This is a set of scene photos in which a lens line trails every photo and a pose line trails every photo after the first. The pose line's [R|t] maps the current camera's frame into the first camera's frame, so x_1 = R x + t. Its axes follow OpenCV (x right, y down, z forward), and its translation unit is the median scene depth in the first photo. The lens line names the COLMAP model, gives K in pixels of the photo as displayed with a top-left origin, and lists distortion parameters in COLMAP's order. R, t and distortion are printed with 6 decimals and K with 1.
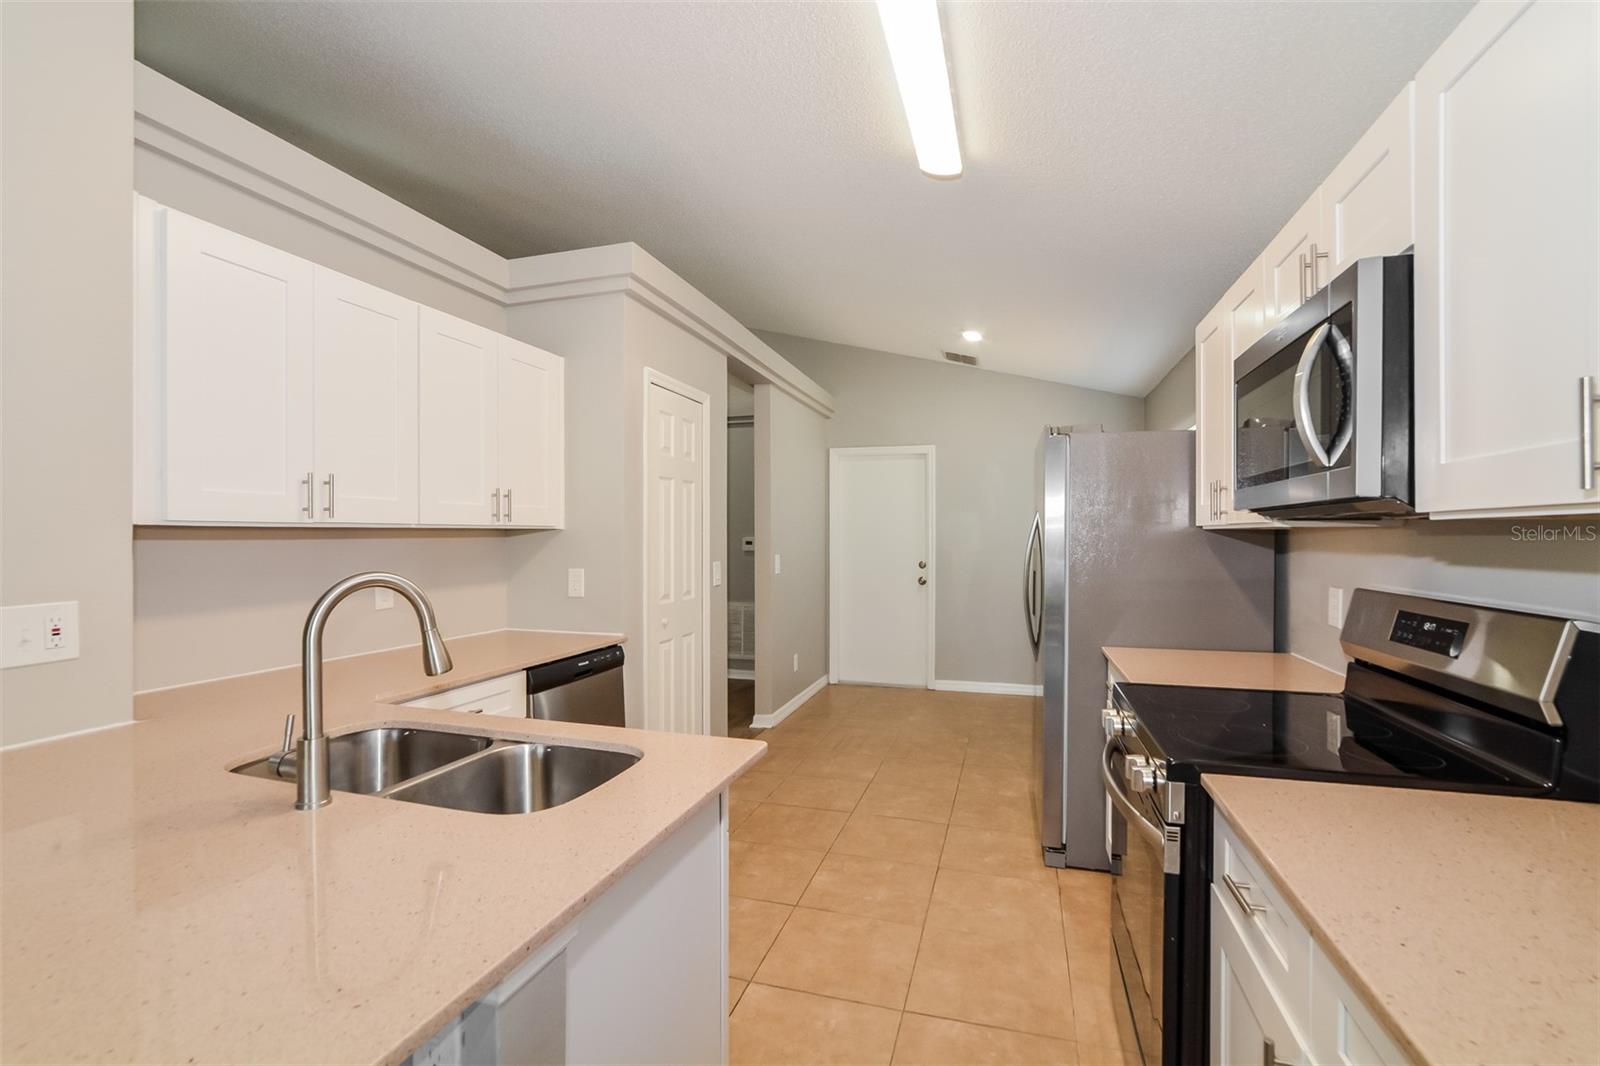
lens RADIAL K [[741.8, 0, 806.9], [0, 741.8, 533.4], [0, 0, 1]] dist [-0.030735, 0.009323]
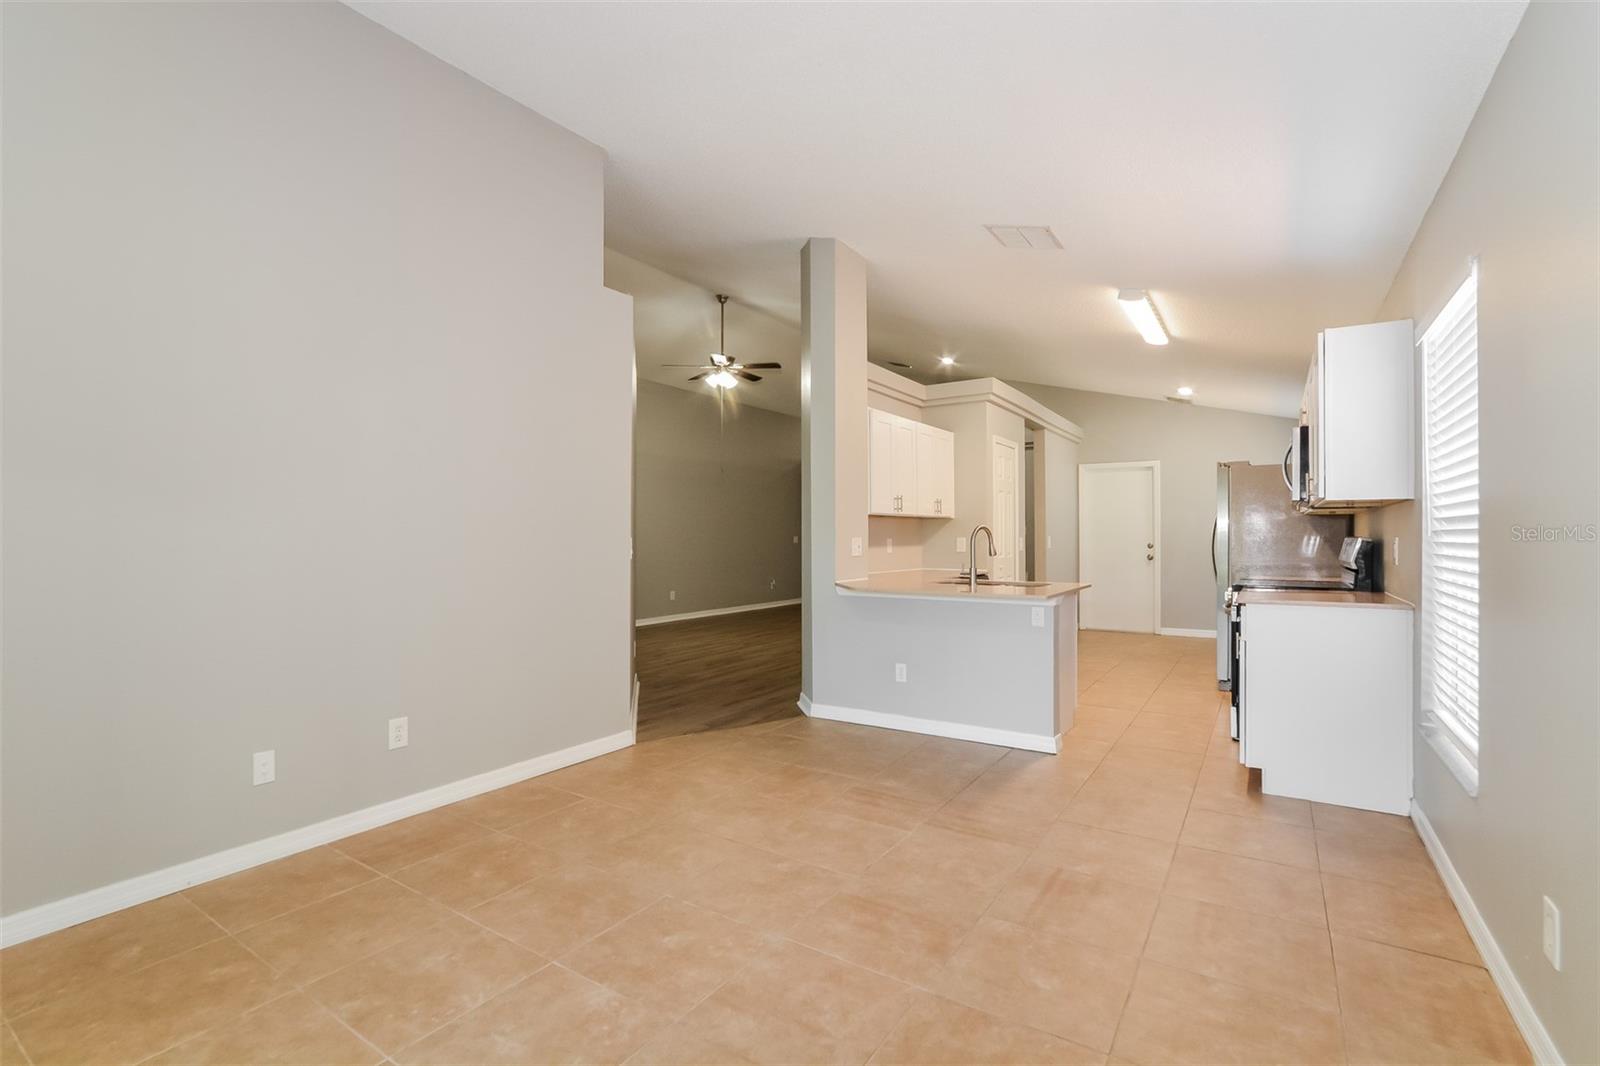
lens RADIAL K [[741.8, 0, 806.9], [0, 741.8, 533.4], [0, 0, 1]] dist [-0.030735, 0.009323]
pose [[0.959684, -0.003429, -0.281061, -0.120174], [0.003043, 0.999994, -0.001809, 0.029421], [0.281066, 0.000881, 0.959688, -0.825318]]
